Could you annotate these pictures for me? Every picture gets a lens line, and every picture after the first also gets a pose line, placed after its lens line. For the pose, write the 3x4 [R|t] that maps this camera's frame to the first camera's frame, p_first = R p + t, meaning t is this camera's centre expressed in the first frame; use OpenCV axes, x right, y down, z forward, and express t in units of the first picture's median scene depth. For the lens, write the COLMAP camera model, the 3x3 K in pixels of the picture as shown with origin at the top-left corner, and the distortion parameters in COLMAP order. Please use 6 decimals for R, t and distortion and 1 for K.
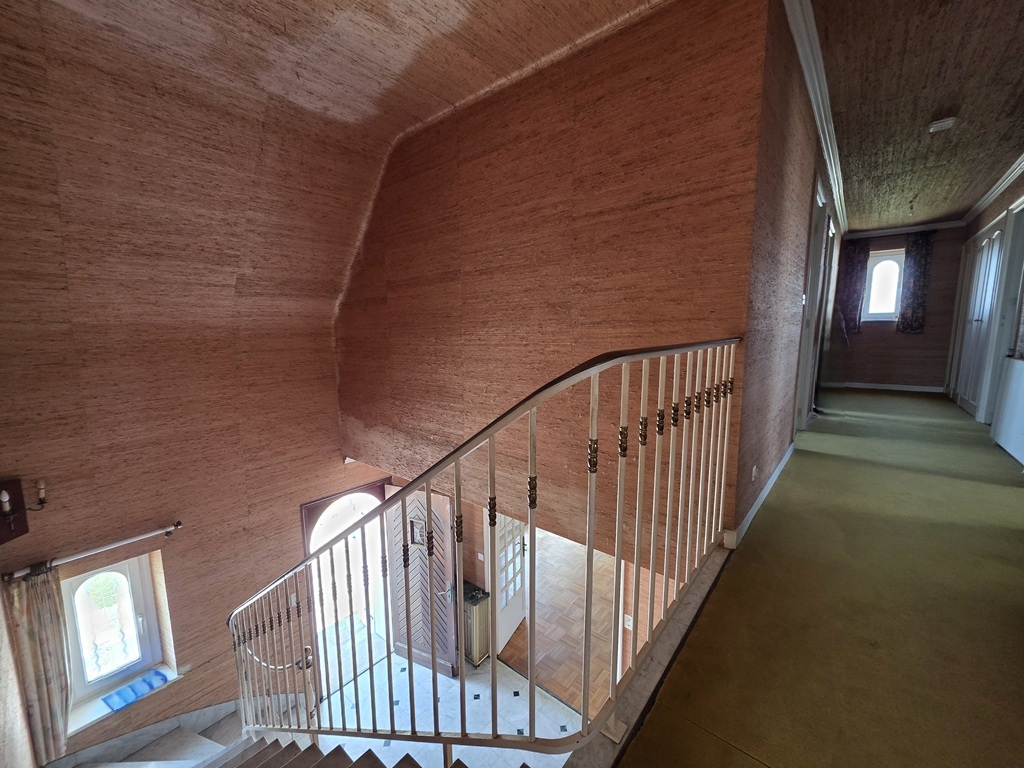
lens RADIAL K [[415.7, 0, 512.0], [0, 415.7, 384.0], [0, 0, 1]] dist [-0.000135, -0.000095]
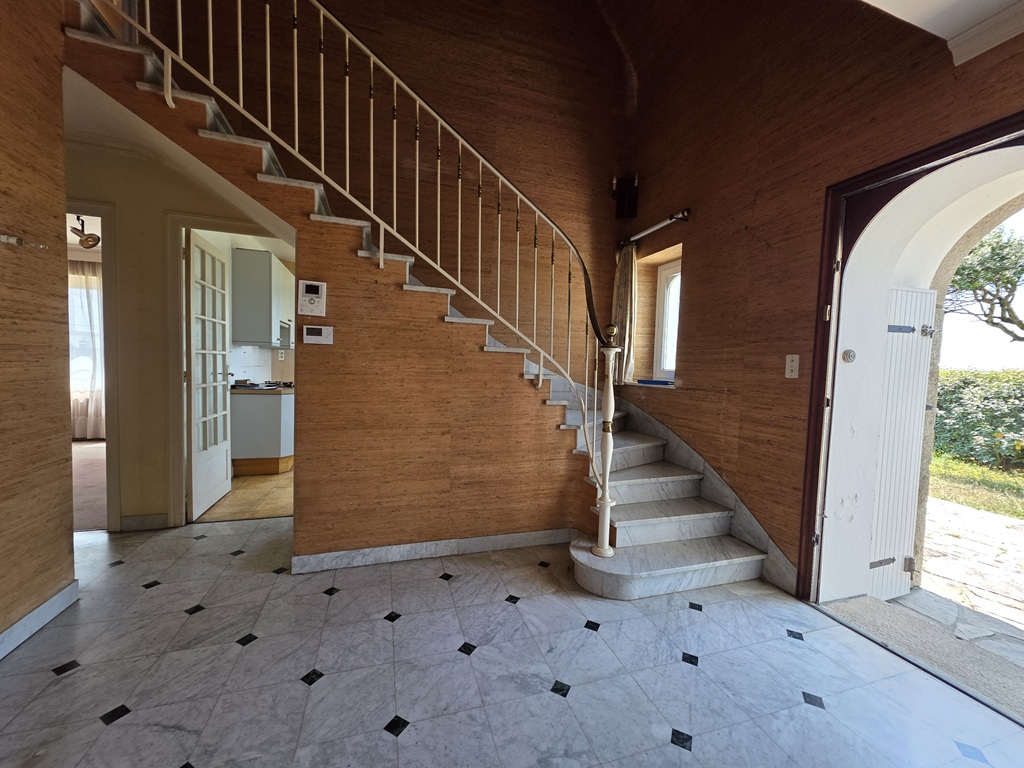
lens RADIAL K [[406.0, 0, 512.6], [0, 406.0, 386.6], [0, 0, 1]] dist [0.003695, -0.000156]
pose [[-0.528189, 0.036193, -0.848355, 0.152938], [-0.146224, 0.980289, 0.132861, 0.517110], [0.836442, 0.194226, -0.512486, 0.953781]]
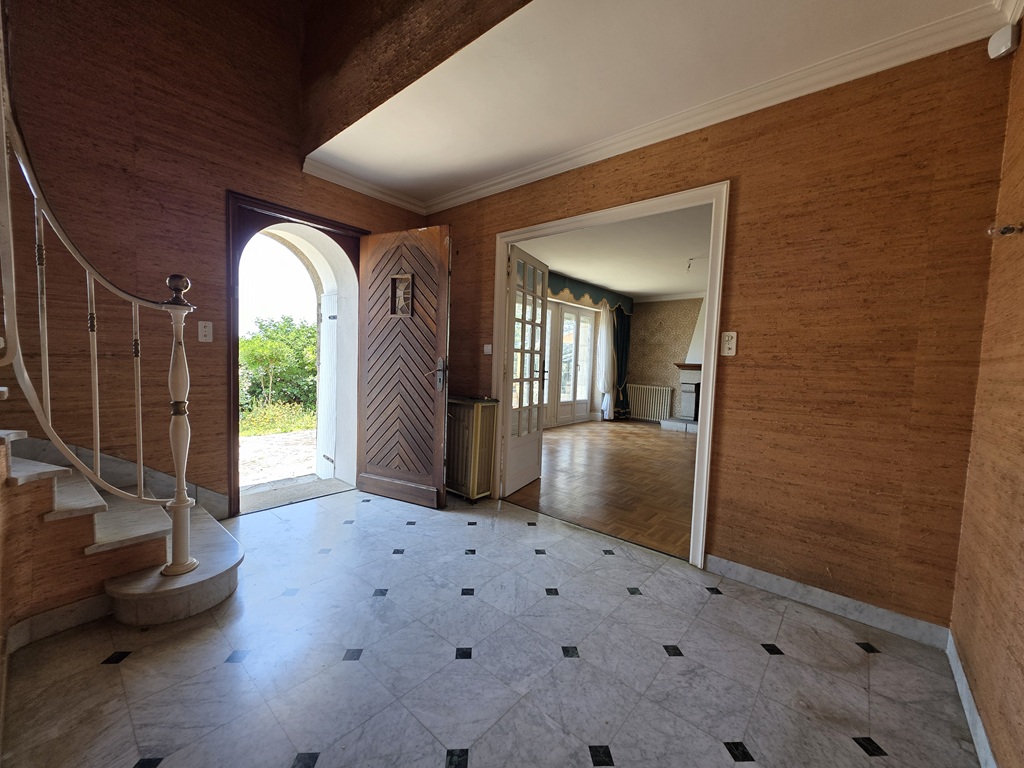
lens RADIAL K [[406.0, 0, 512.6], [0, 406.0, 386.6], [0, 0, 1]] dist [0.003695, -0.000156]
pose [[0.998923, 0.046241, -0.003708, -0.030532], [-0.046389, 0.996008, -0.076267, 0.619326], [0.000166, 0.076357, 0.997081, 0.359026]]
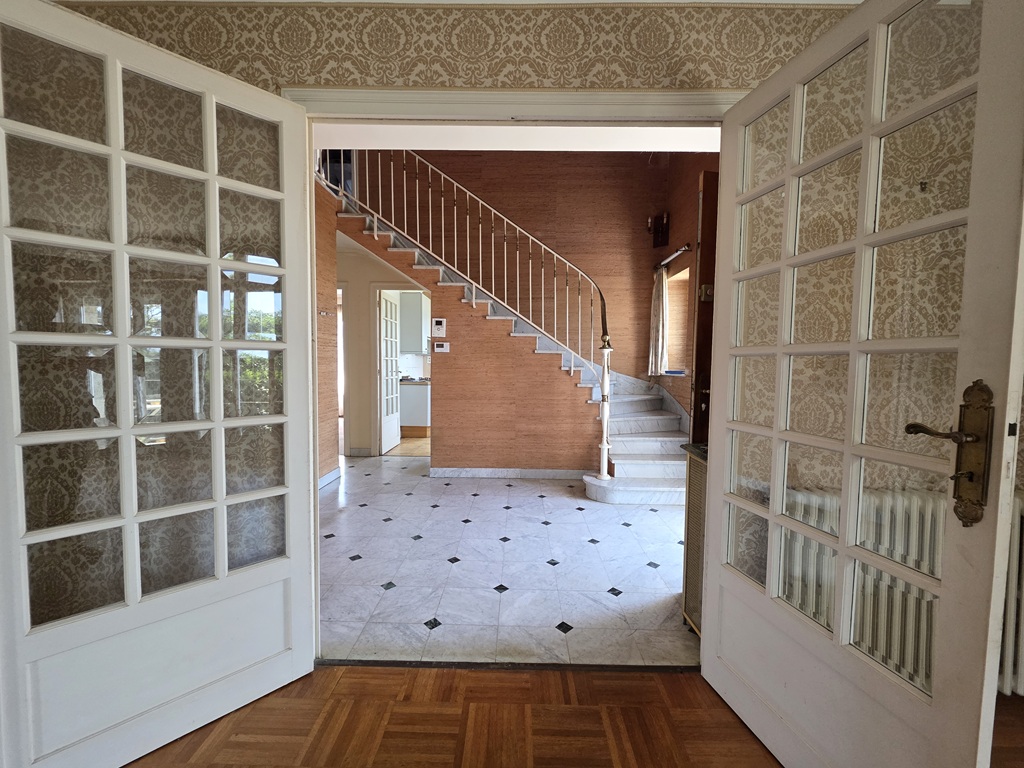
lens RADIAL K [[406.0, 0, 512.6], [0, 406.0, 386.6], [0, 0, 1]] dist [0.003695, -0.000156]
pose [[-0.772657, 0.036579, -0.633769, 0.327654], [-0.091860, 0.981389, 0.168633, 0.470386], [0.628143, 0.188513, -0.754917, 1.323506]]
